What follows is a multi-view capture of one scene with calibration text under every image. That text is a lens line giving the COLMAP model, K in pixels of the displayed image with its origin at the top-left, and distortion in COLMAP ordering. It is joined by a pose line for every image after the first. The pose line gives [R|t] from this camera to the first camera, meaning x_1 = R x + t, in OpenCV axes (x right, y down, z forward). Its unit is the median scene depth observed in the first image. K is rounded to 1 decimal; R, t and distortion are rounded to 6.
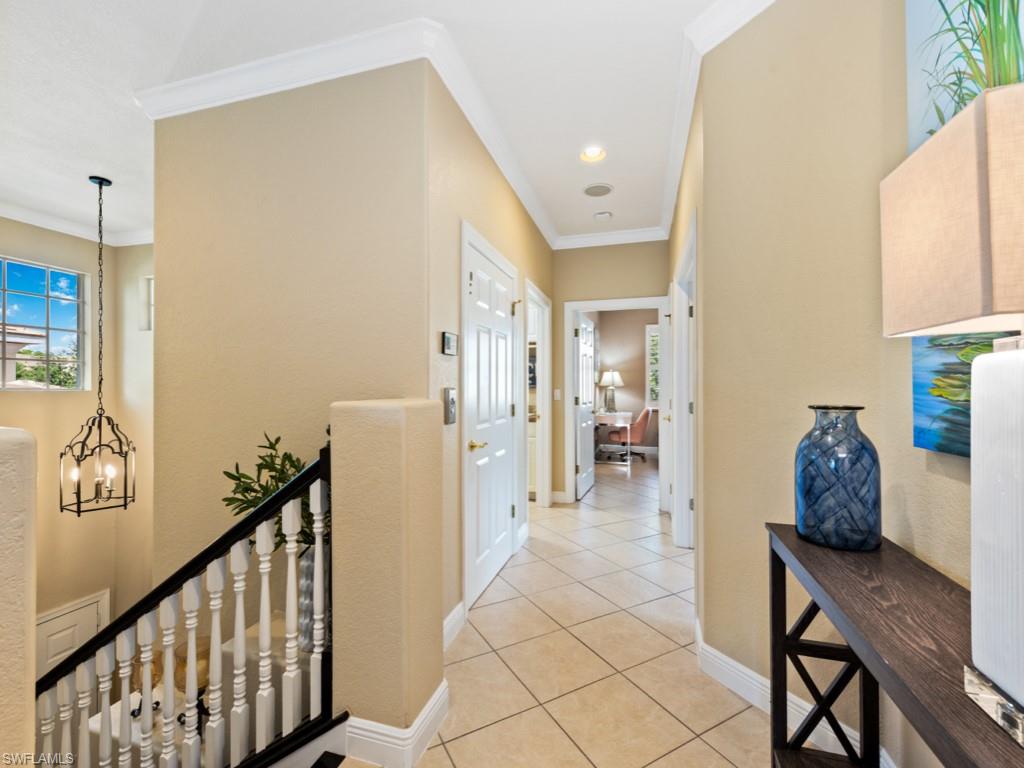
lens RADIAL K [[456.0, 0, 507.0], [0, 456.0, 386.9], [0, 0, 1]] dist [0.025428, -0.009330]
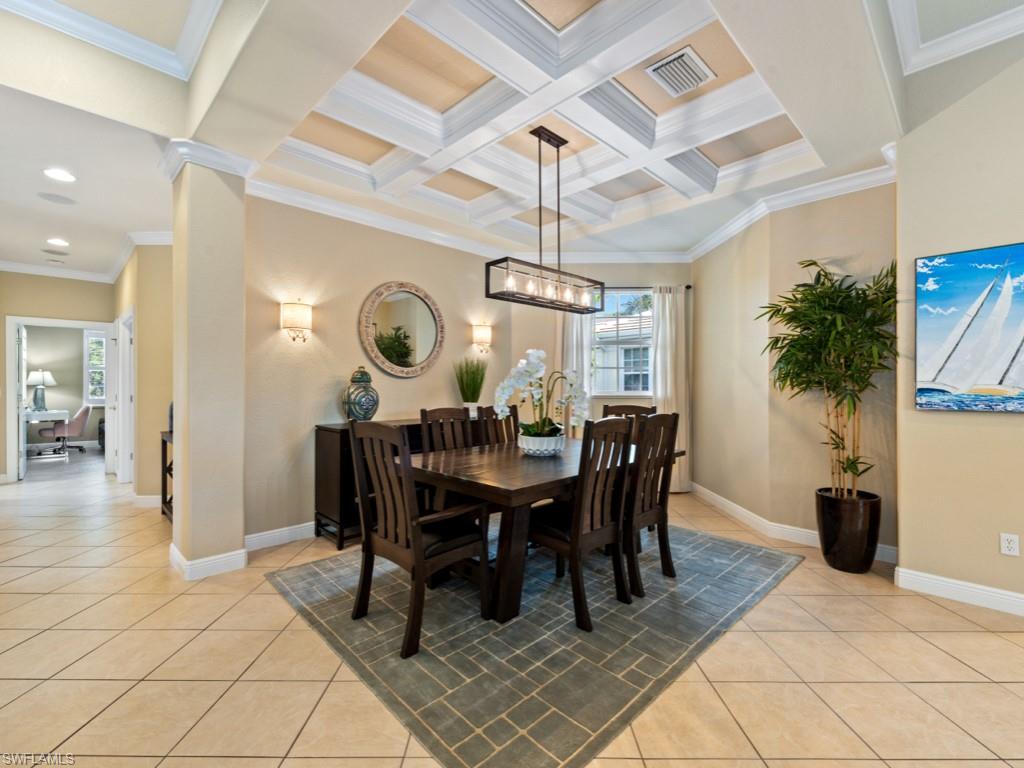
lens RADIAL K [[465.1, 0, 507.7], [0, 465.1, 382.5], [0, 0, 1]] dist [0.010211, -0.000493]
pose [[0.495526, 0.004207, 0.868583, -0.209508], [0.001711, 0.999982, -0.005820, -0.000627], [-0.868591, 0.004371, 0.495510, -0.540480]]
